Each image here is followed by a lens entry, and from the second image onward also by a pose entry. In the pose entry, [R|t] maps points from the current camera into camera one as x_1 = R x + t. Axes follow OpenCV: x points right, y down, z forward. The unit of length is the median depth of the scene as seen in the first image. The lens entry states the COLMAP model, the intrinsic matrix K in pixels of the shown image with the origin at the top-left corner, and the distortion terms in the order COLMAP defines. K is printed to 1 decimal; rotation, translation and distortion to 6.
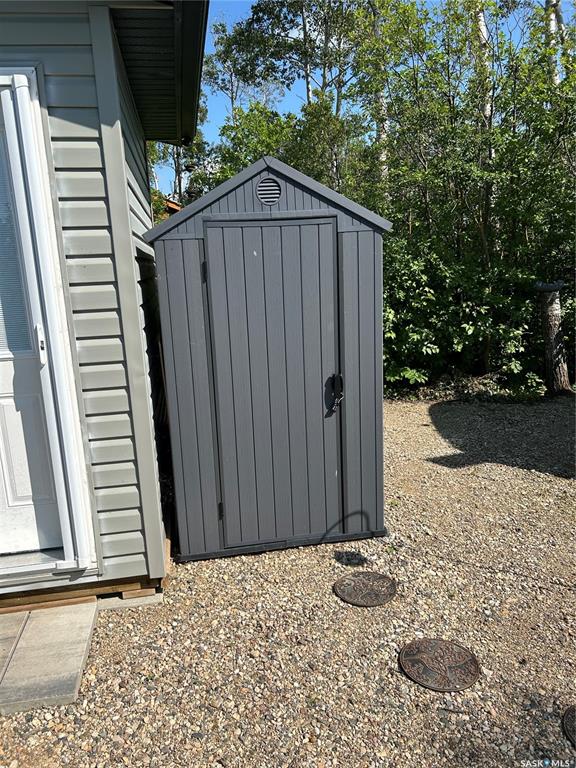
lens RADIAL K [[572.8, 0, 286.0], [0, 572.8, 379.6], [0, 0, 1]] dist [0.046711, -0.047381]
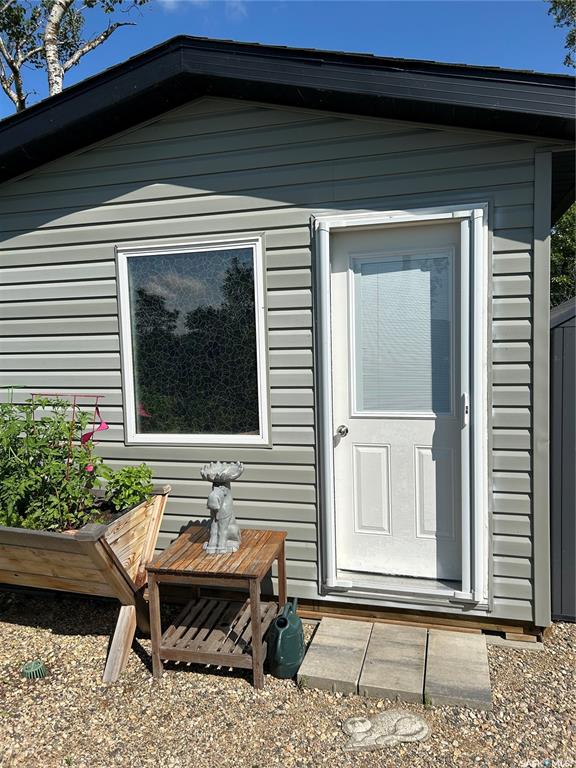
lens RADIAL K [[572.8, 0, 286.0], [0, 572.8, 379.6], [0, 0, 1]] dist [0.046711, -0.047381]
pose [[0.905428, 0.049209, -0.421639, -0.236218], [-0.103377, 0.988916, -0.106577, 0.047114], [0.411720, 0.140085, 0.900479, -0.285664]]
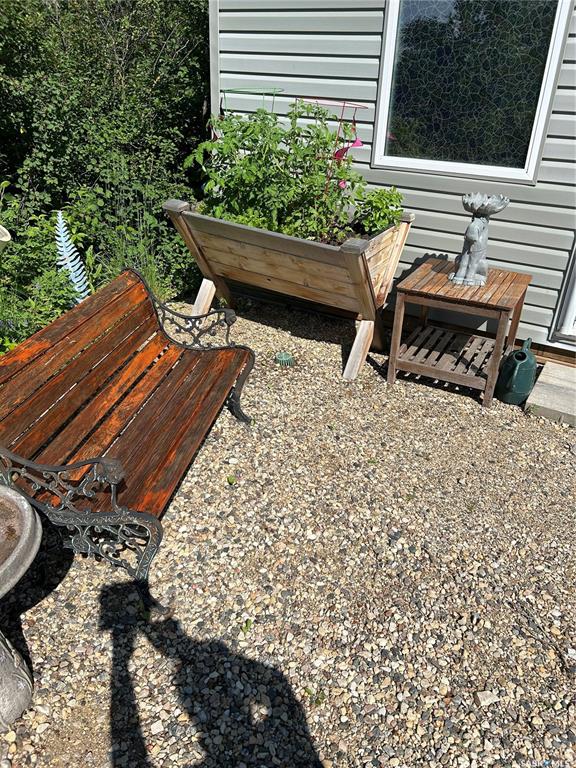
lens RADIAL K [[572.8, 0, 286.0], [0, 572.8, 379.6], [0, 0, 1]] dist [0.046711, -0.047381]
pose [[0.763548, 0.358899, -0.536829, -0.429274], [-0.204130, 0.922845, 0.326631, 0.165658], [0.612638, -0.139816, 0.777899, -0.436800]]
